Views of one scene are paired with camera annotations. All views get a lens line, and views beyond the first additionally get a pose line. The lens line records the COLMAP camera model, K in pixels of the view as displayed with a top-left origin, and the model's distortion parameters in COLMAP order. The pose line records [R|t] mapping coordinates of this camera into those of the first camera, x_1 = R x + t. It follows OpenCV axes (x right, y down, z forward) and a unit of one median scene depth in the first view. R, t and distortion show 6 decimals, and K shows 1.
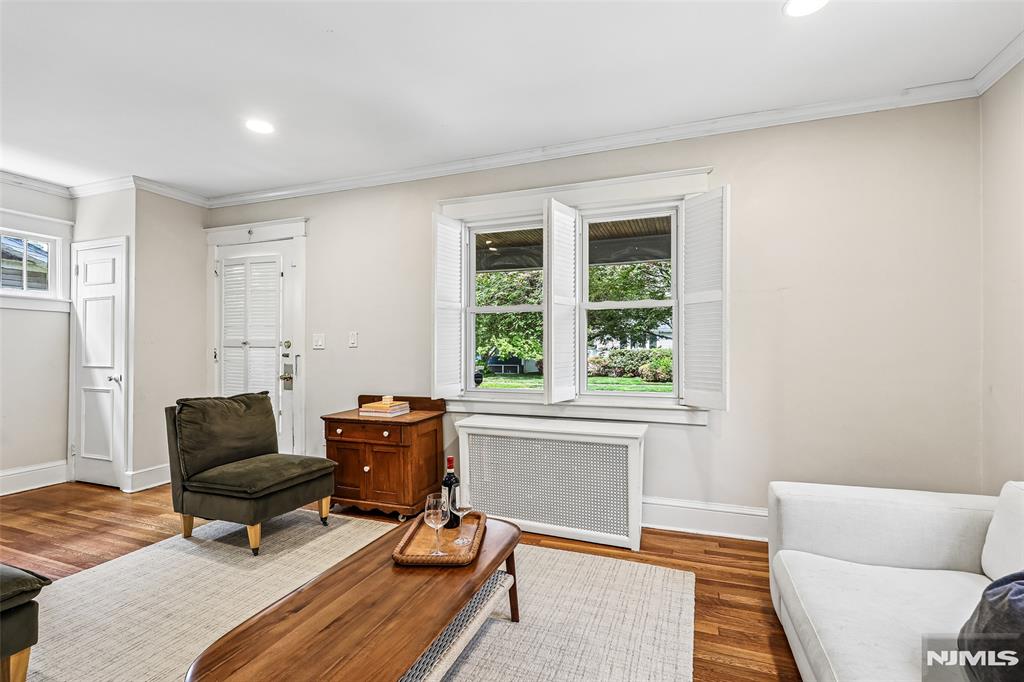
lens RADIAL K [[469.6, 0, 519.8], [0, 469.6, 344.3], [0, 0, 1]] dist [-0.003209, 0.000639]
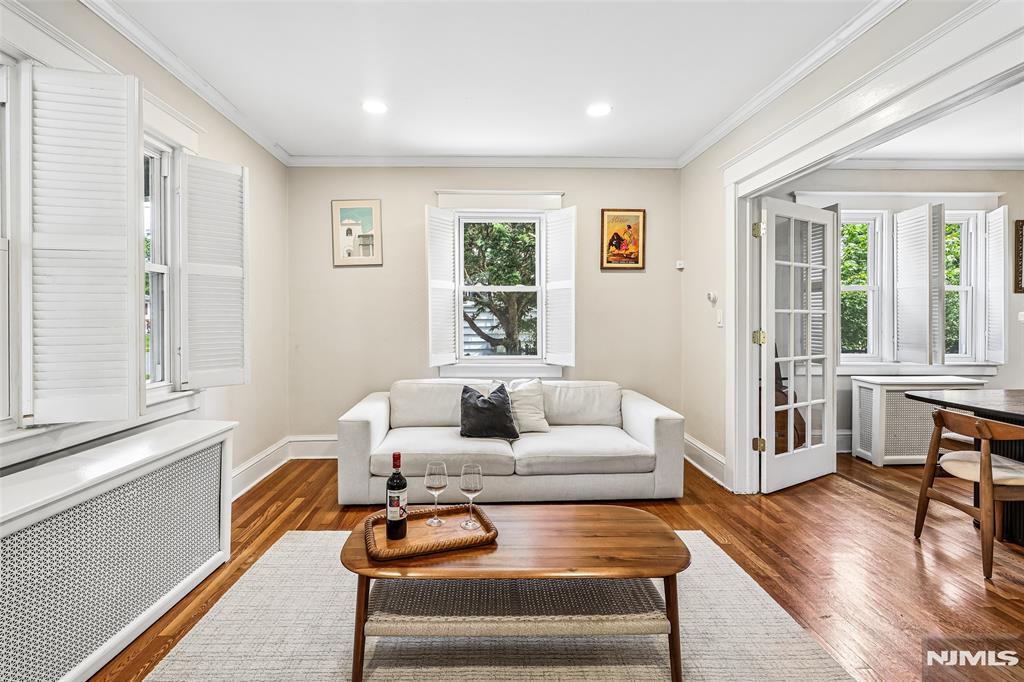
lens RADIAL K [[469.6, 0, 477.5], [0, 469.6, 323.3], [0, 0, 1]] dist [-0.003209, 0.000639]
pose [[-0.365451, -0.003714, 0.930823, -0.545483], [-0.000286, 0.999992, 0.003877, 0.002340], [-0.930831, 0.001151, -0.365449, 0.666798]]
